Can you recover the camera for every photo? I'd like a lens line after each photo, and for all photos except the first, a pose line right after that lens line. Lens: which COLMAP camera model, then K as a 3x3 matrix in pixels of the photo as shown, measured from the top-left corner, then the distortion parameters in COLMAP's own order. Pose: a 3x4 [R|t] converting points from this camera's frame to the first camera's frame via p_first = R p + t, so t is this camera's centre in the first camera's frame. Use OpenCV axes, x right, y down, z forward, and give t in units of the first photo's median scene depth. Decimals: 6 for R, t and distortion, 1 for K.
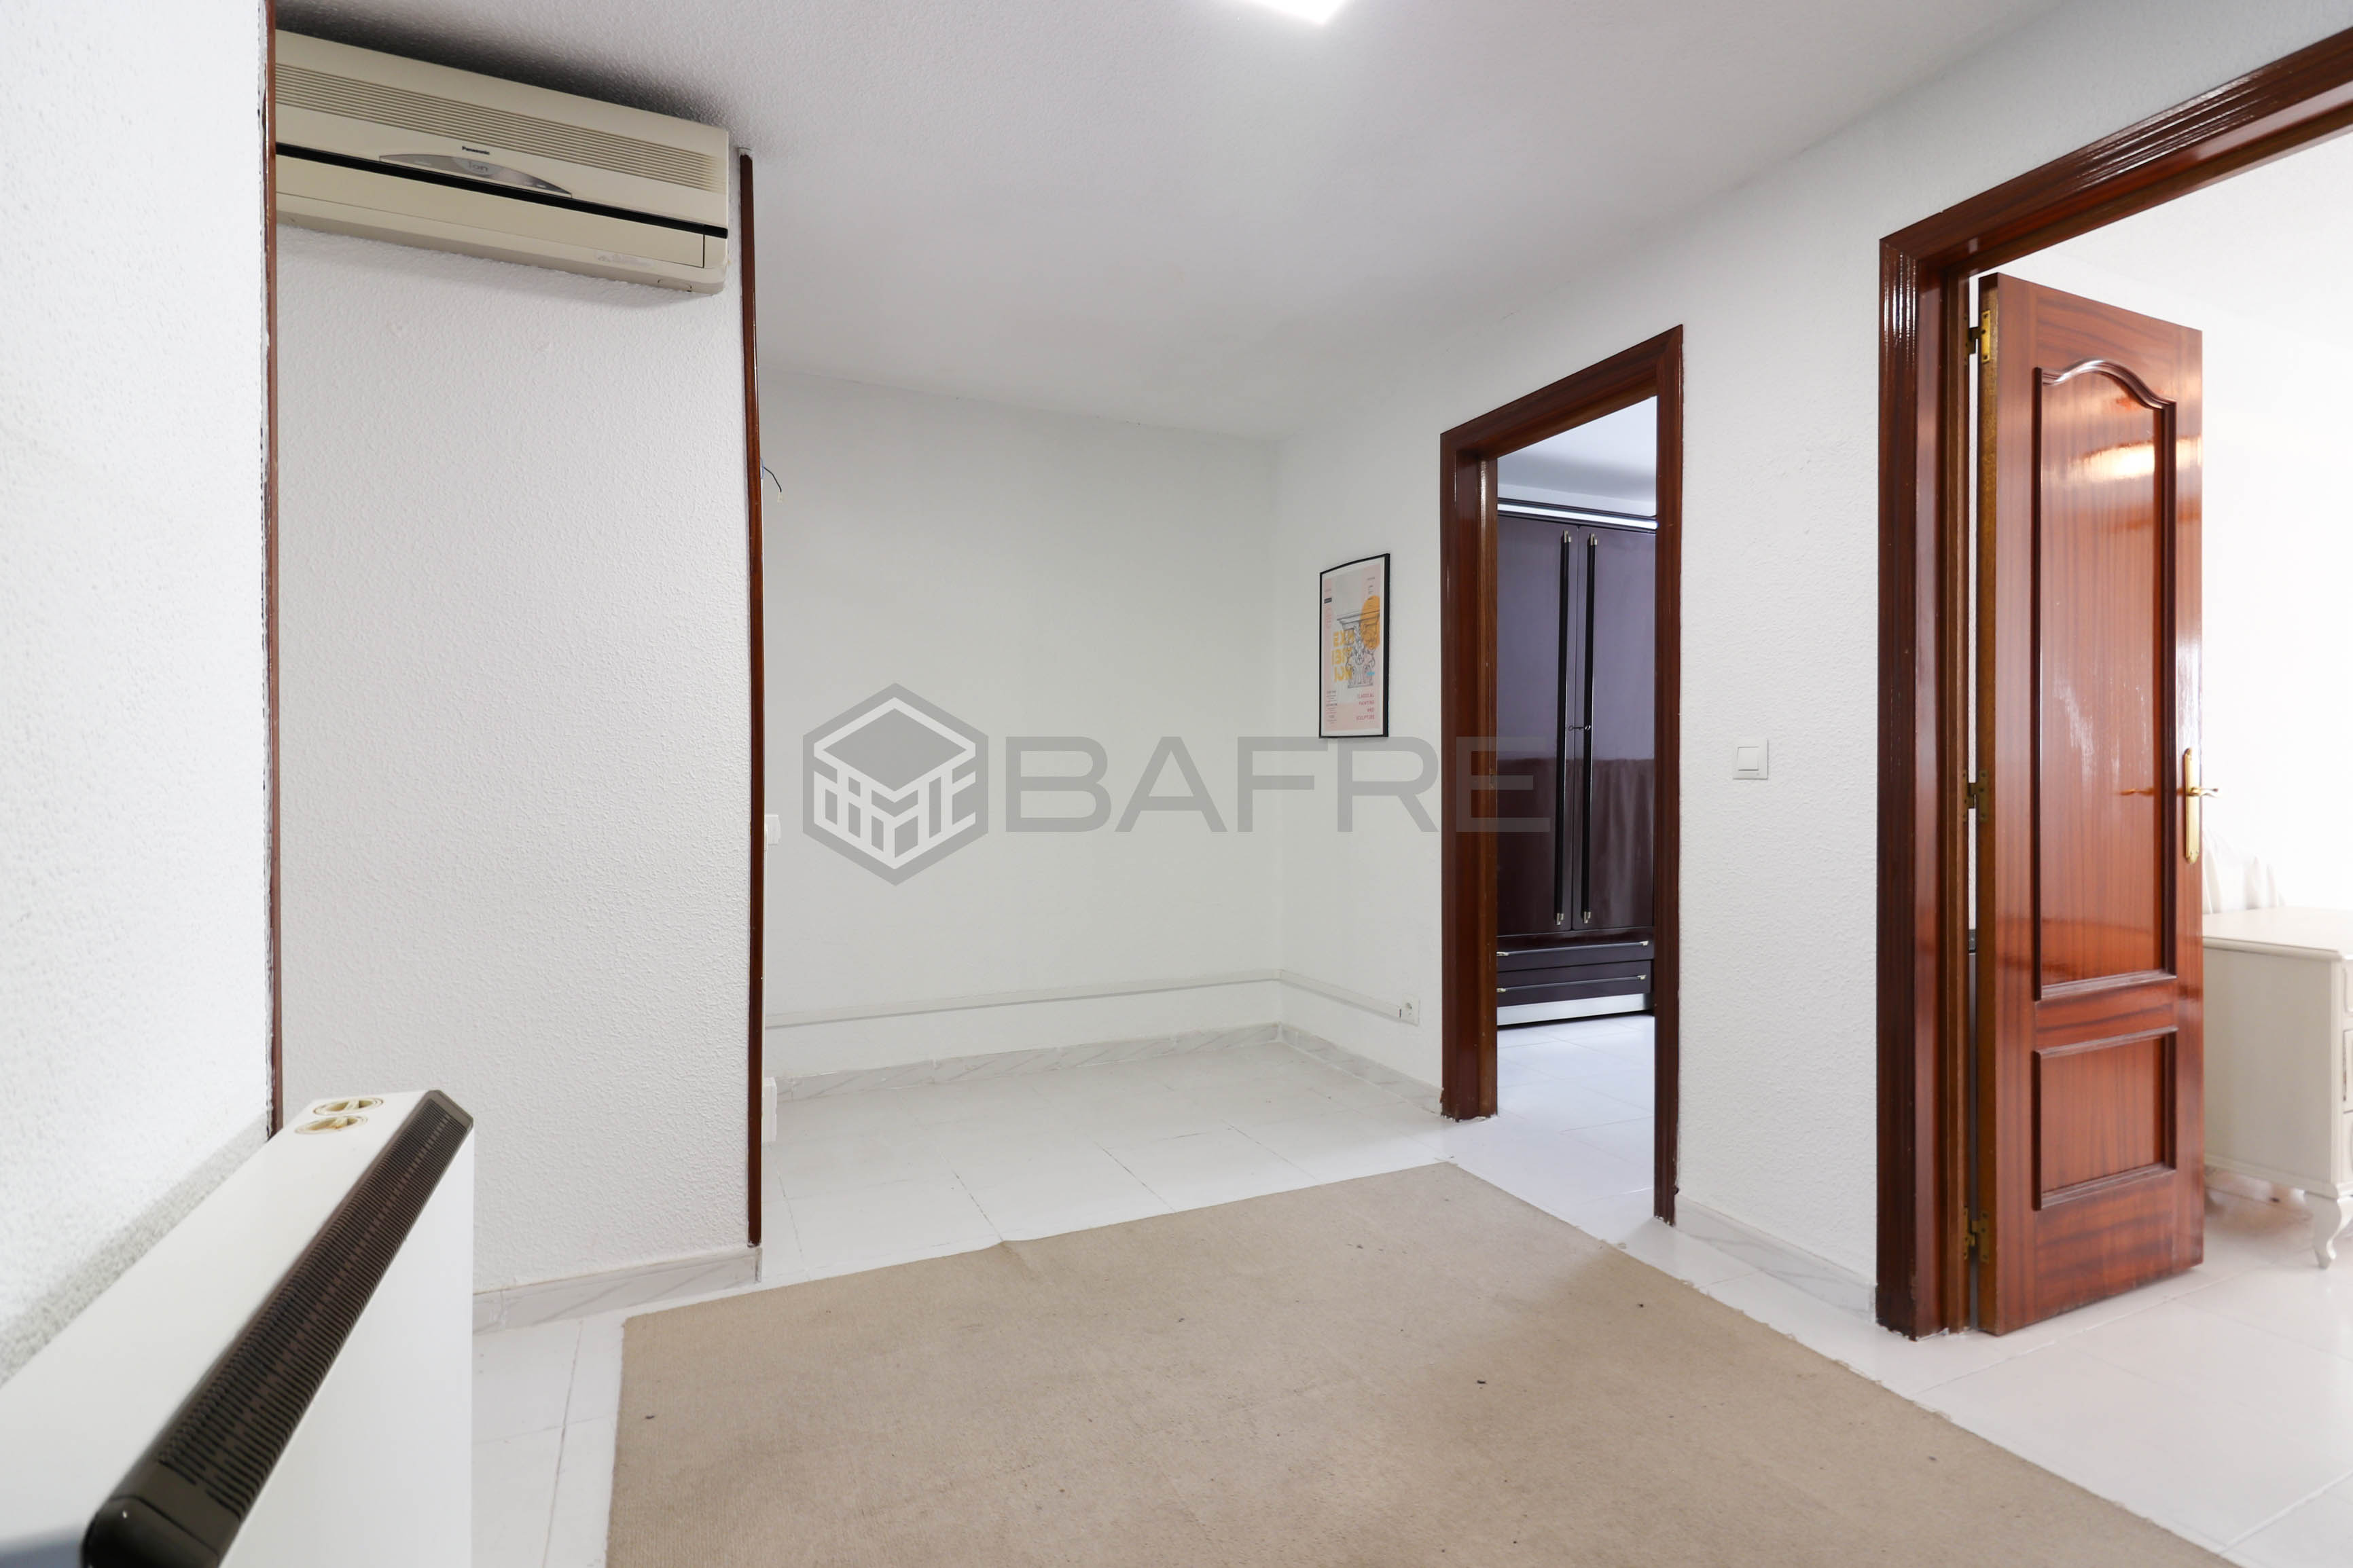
lens RADIAL K [[1110.2, 0, 1168.3], [0, 1110.2, 778.1], [0, 0, 1]] dist [0.019189, -0.012449]
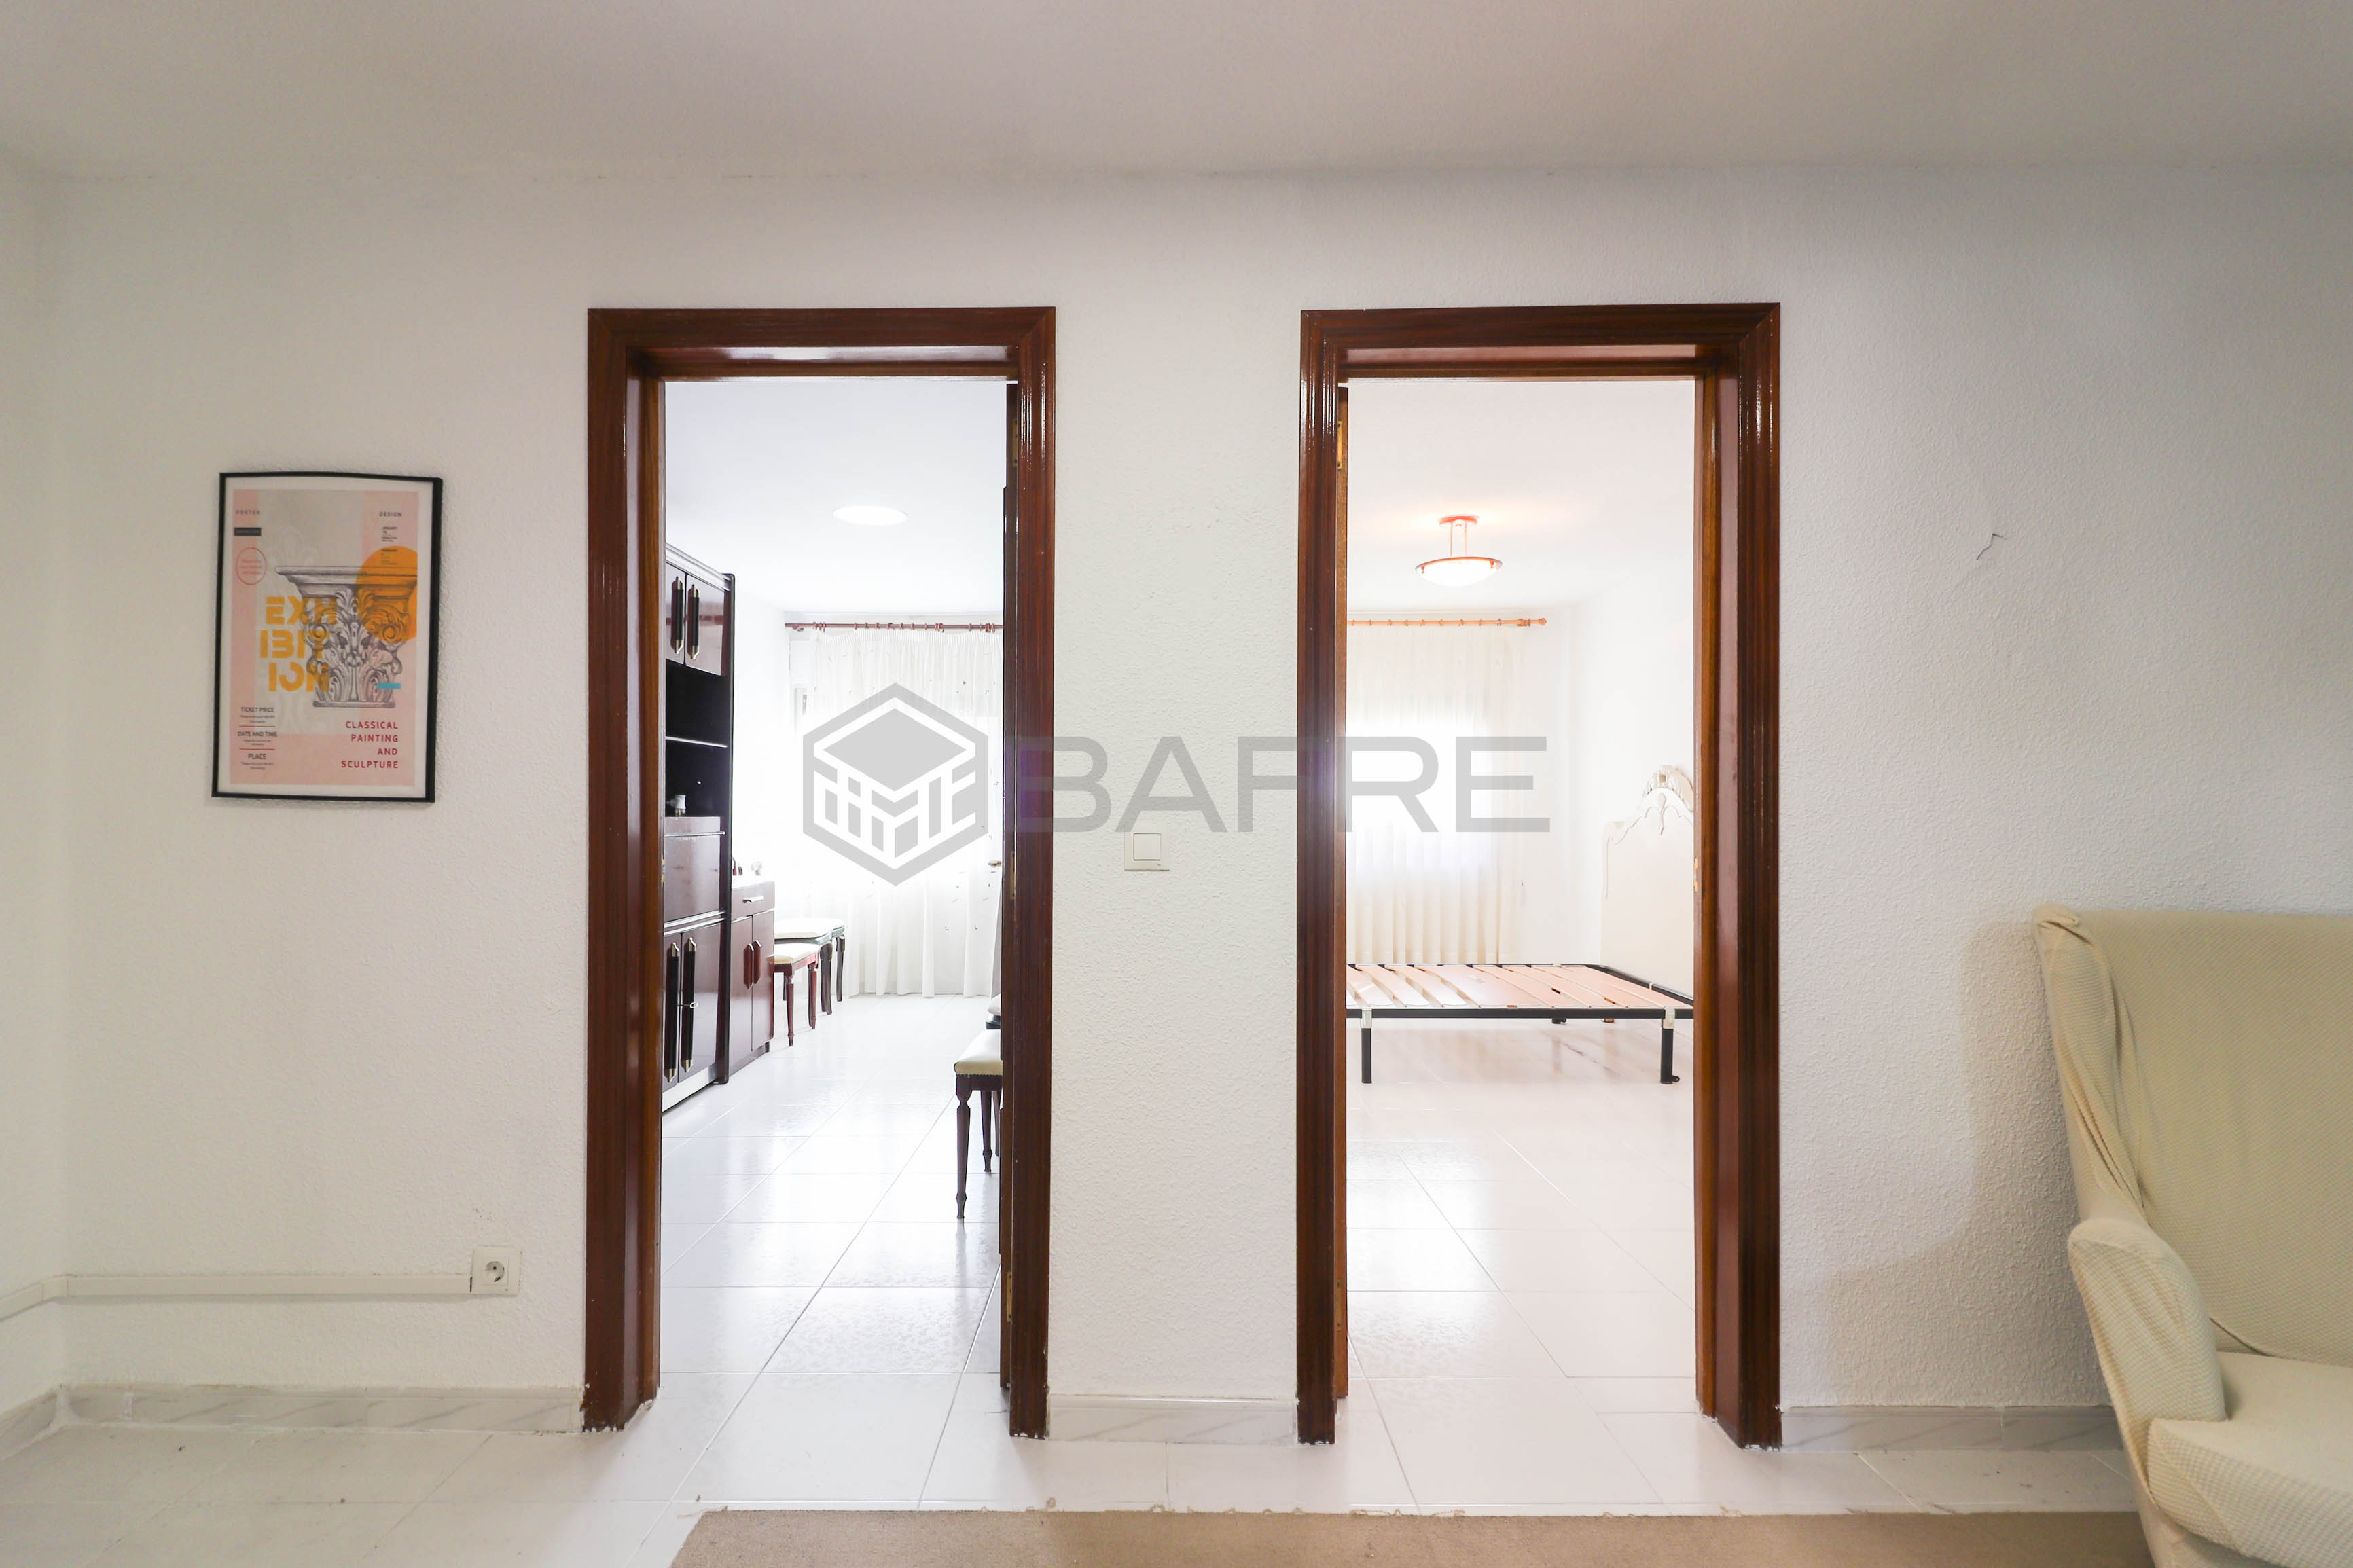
lens RADIAL K [[1110.2, 0, 1153.2], [0, 1110.2, 807.8], [0, 0, 1]] dist [0.019189, -0.012449]
pose [[0.407191, 0.005502, 0.913326, -0.243180], [0.004521, 0.999957, -0.008039, -0.038632], [-0.913332, 0.007403, 0.407149, 0.611378]]
